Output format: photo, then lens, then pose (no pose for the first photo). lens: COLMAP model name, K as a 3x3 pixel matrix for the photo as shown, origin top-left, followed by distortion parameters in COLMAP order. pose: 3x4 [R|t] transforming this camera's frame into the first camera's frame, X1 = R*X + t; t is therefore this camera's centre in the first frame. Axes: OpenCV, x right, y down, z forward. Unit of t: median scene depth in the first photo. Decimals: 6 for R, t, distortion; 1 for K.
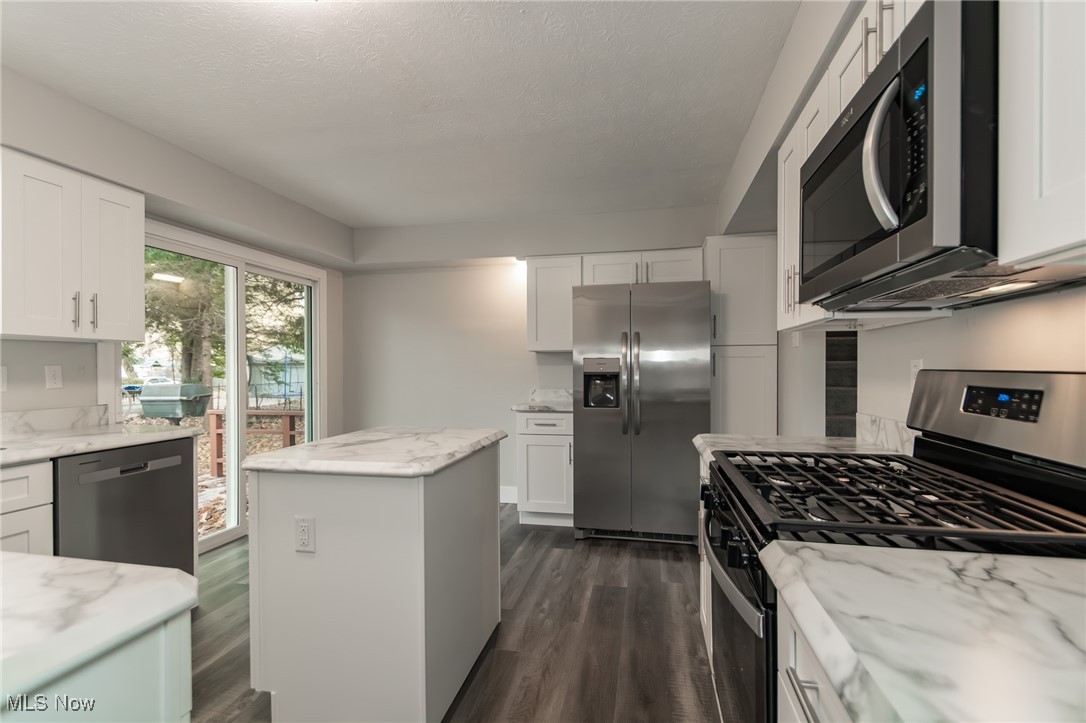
lens RADIAL K [[559.7, 0, 543.8], [0, 559.7, 367.6], [0, 0, 1]] dist [0.001932, 0.000252]
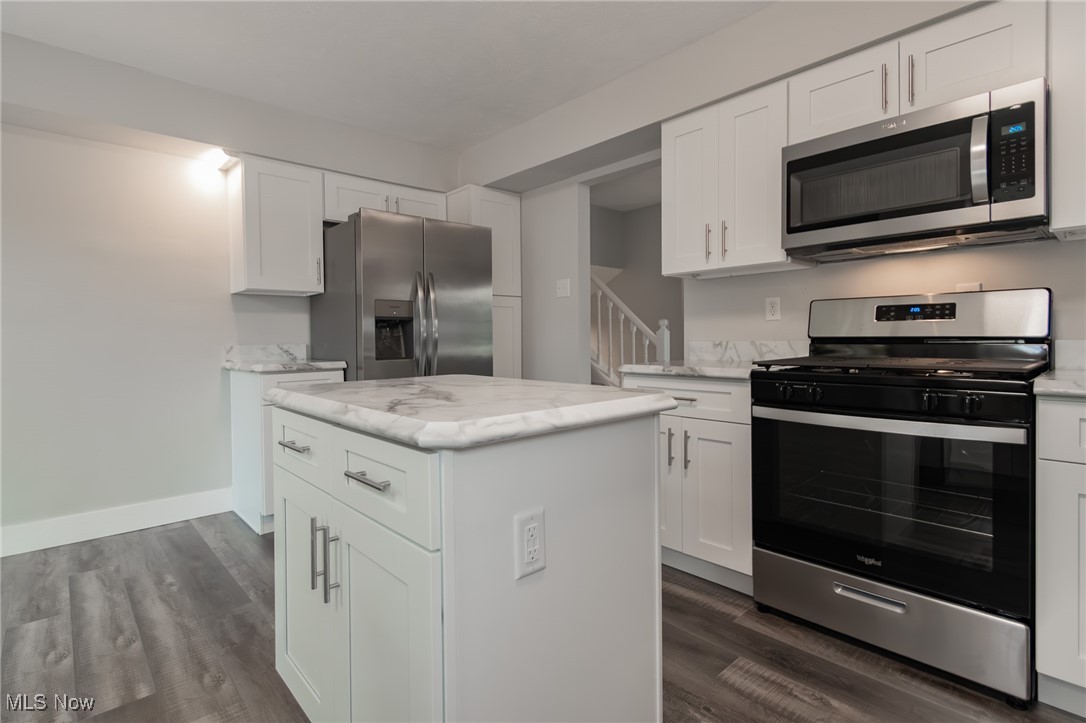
lens RADIAL K [[556.5, 0, 543.6], [0, 556.5, 345.8], [0, 0, 1]] dist [-0.000133, 0.000038]
pose [[0.546613, -0.011075, 0.837312, -0.438869], [0.014750, 0.999885, 0.003596, 0.047860], [-0.837256, 0.010384, 0.546713, 0.335352]]
